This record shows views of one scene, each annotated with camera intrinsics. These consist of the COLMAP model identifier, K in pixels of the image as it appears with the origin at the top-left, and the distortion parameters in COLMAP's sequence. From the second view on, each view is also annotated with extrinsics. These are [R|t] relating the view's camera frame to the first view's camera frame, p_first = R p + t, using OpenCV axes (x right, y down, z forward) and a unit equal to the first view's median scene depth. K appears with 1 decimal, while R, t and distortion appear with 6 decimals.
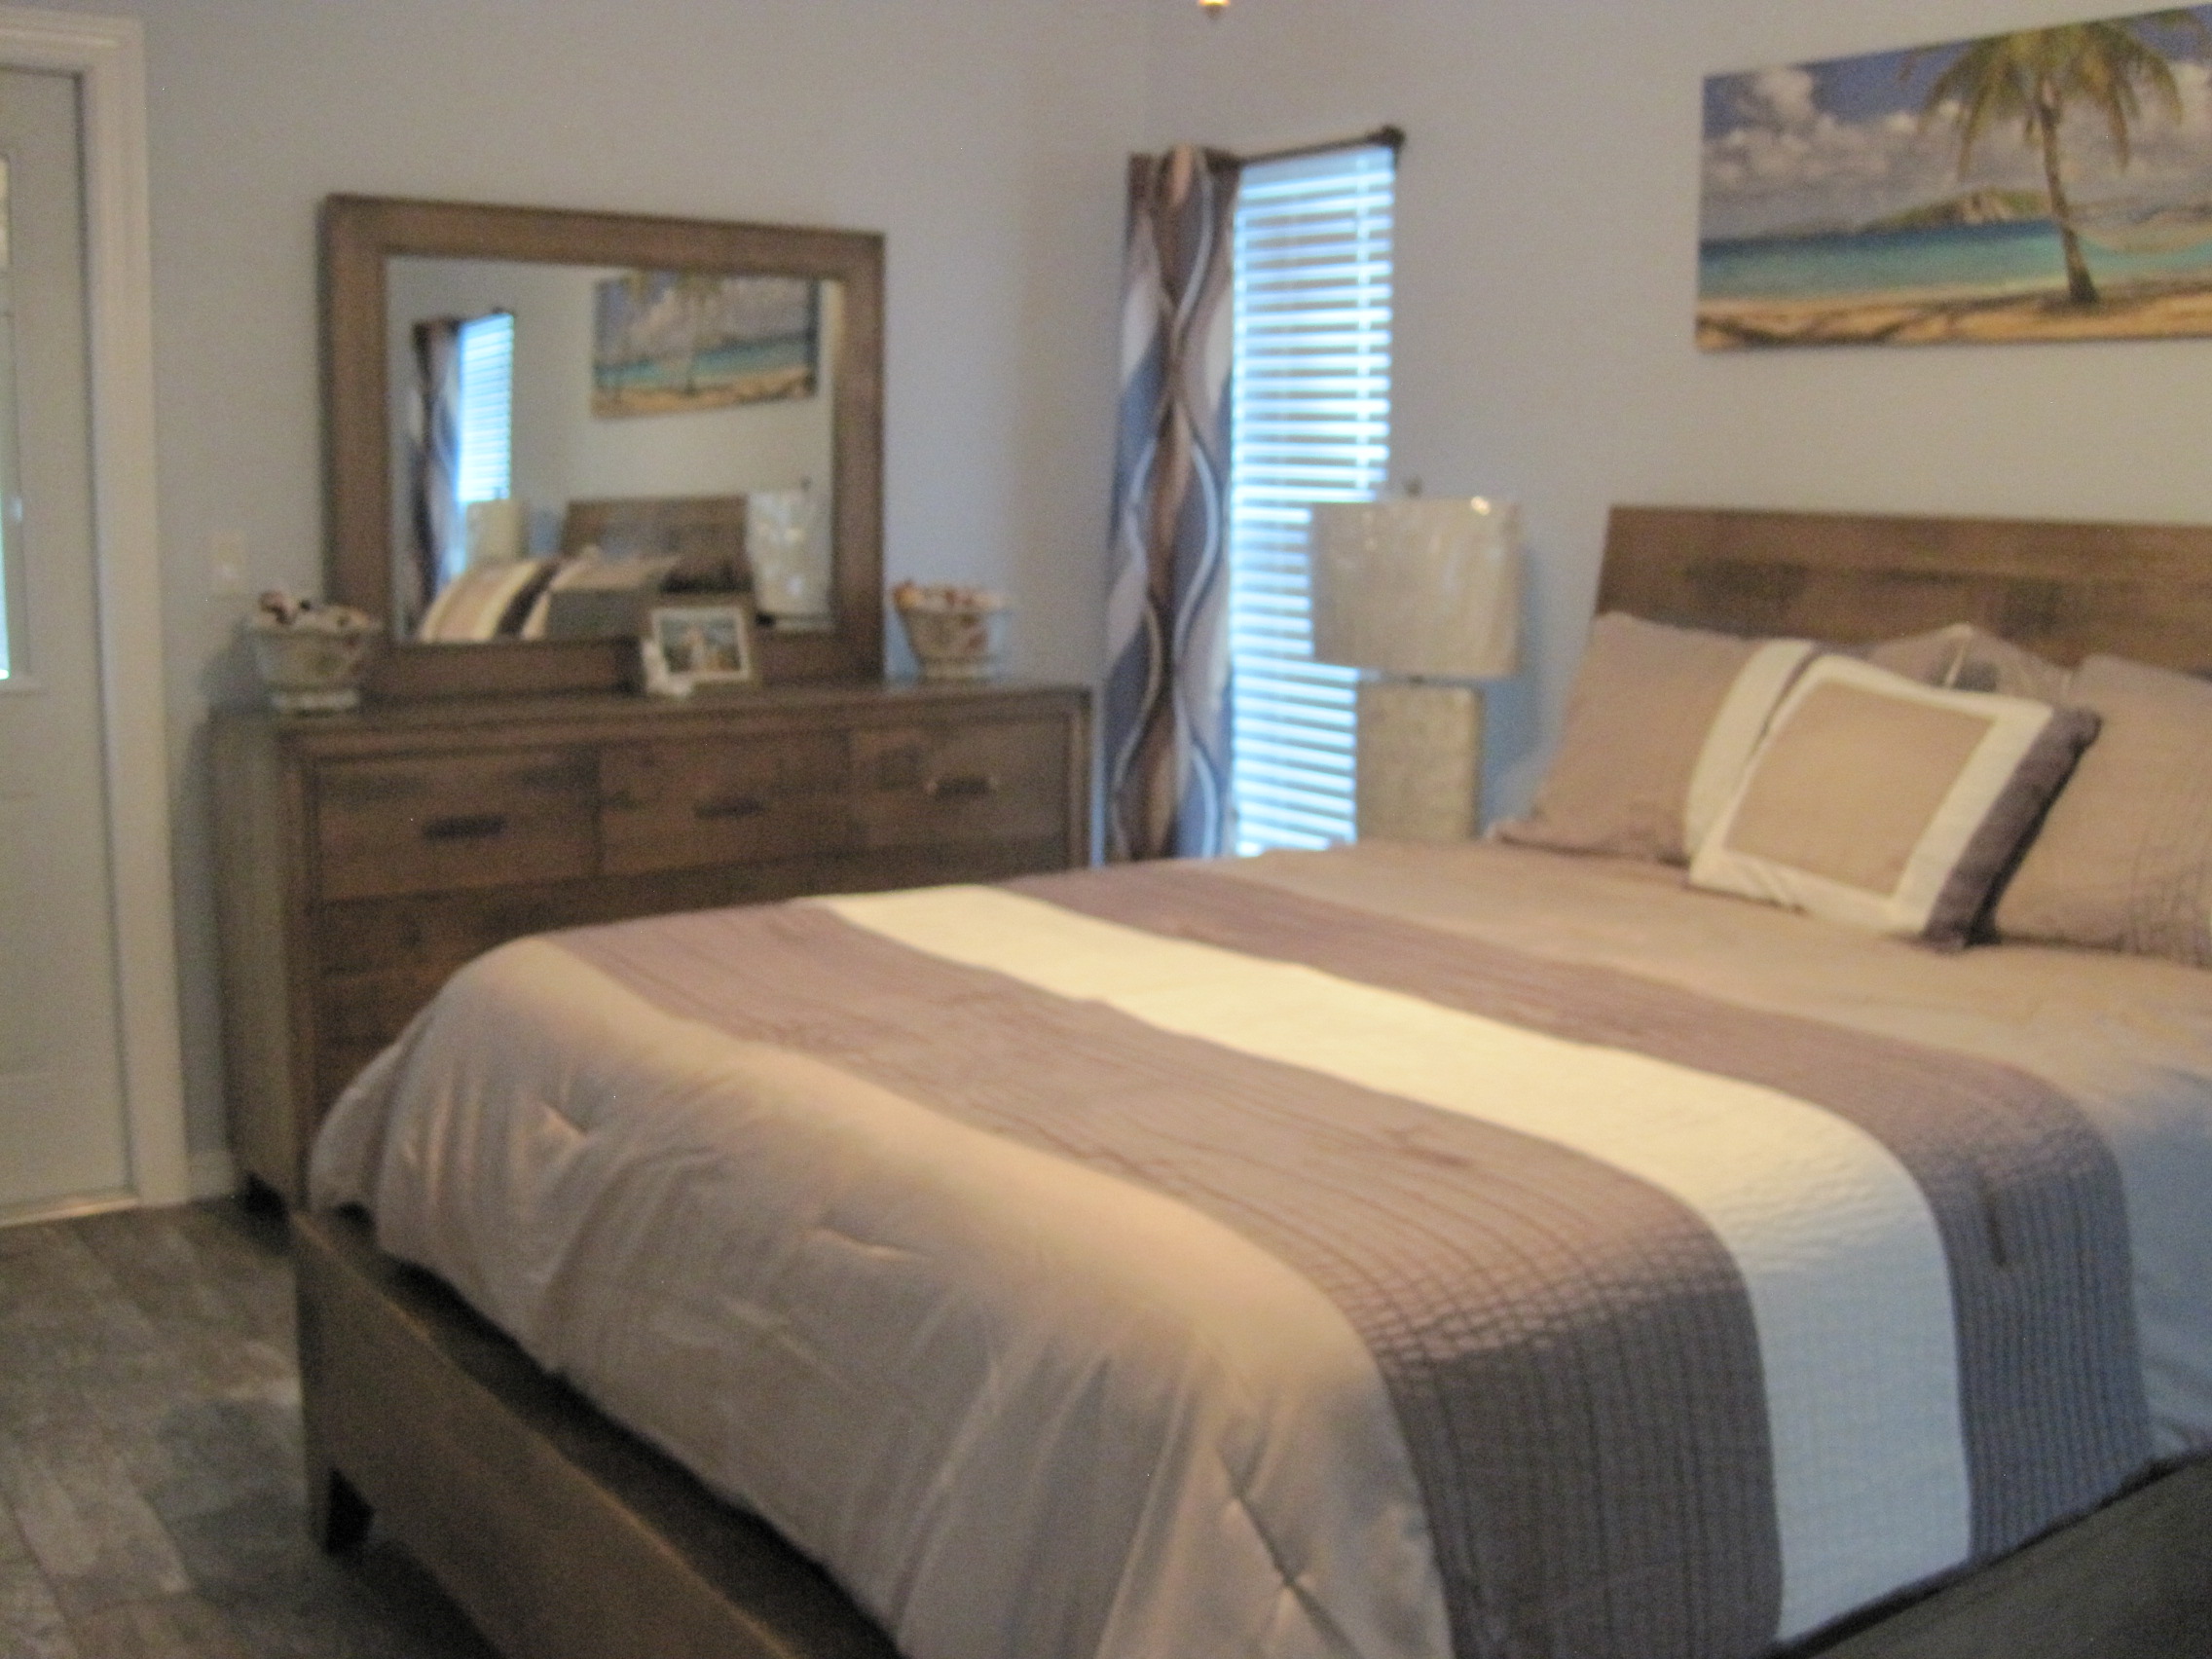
lens RADIAL K [[2308.7, 0, 1145.8], [0, 2308.7, 810.0], [0, 0, 1]] dist [-0.118546, 0.000000]
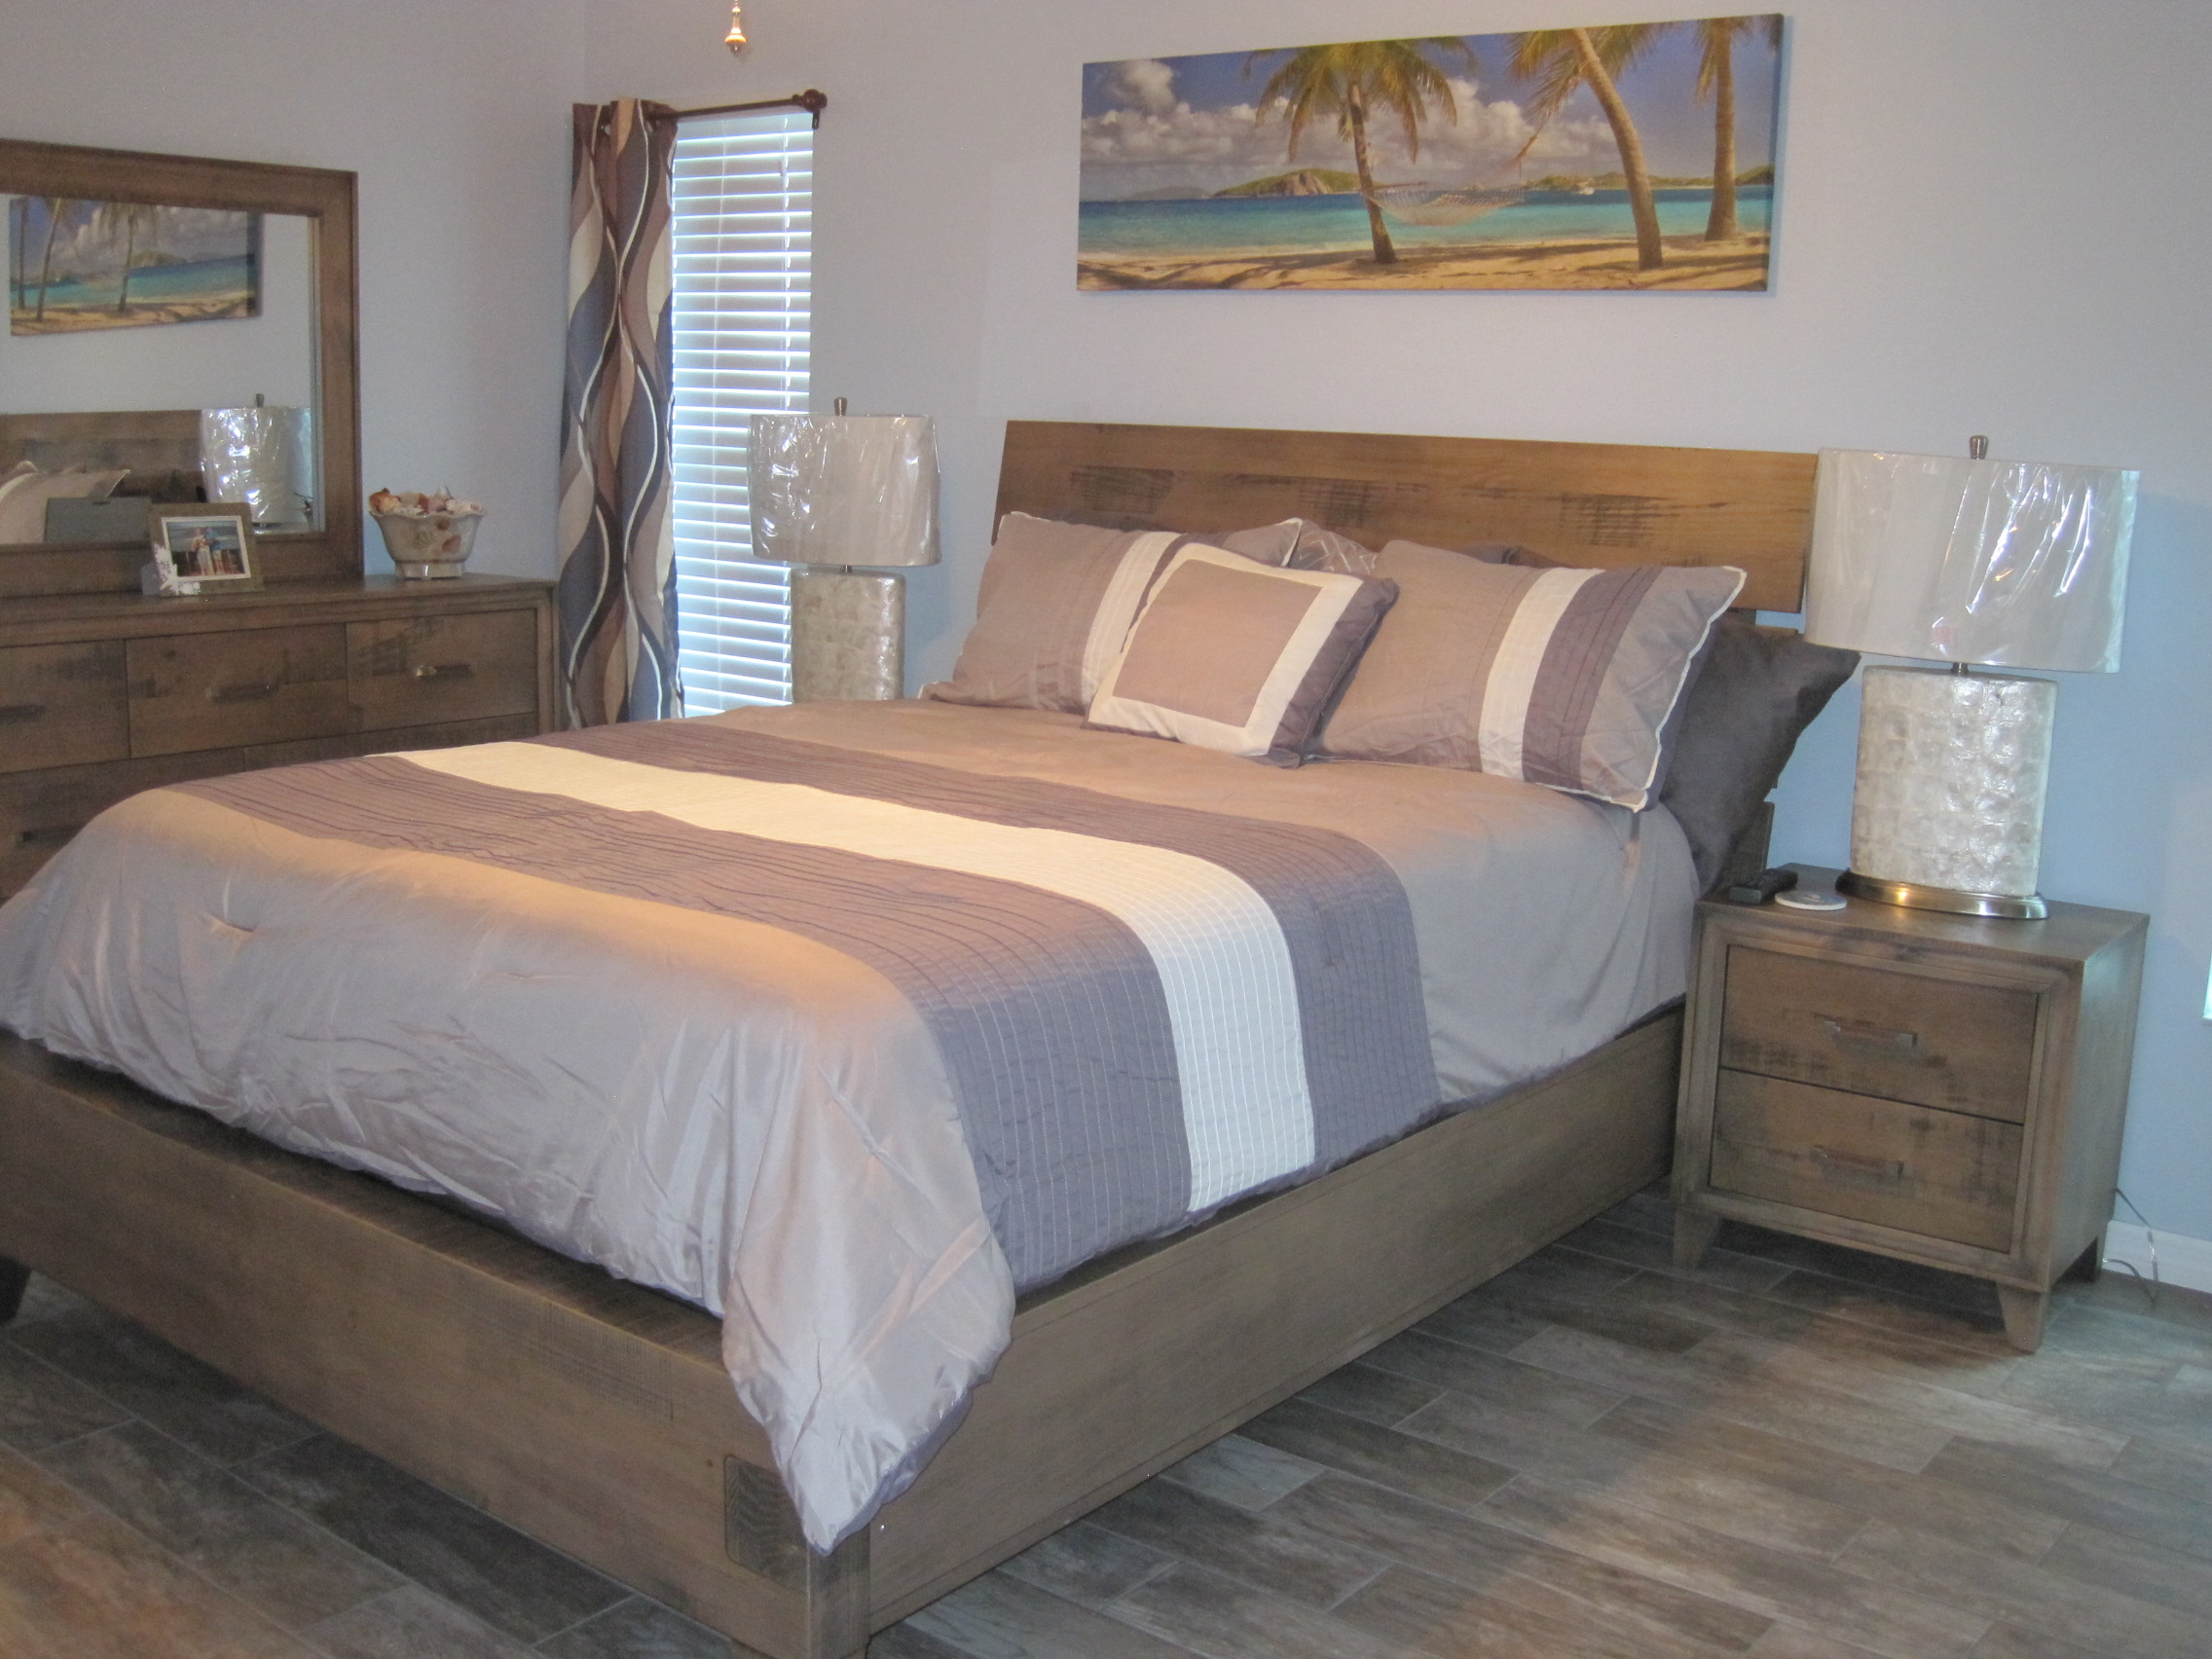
lens RADIAL K [[2308.7, 0, 1109.3], [0, 2308.7, 834.2], [0, 0, 1]] dist [-0.118546, 0.000000]
pose [[0.966150, -0.036624, 0.255369, -0.063653], [0.024242, 0.998380, 0.051468, 0.022445], [-0.256840, -0.043535, 0.965473, -0.188119]]
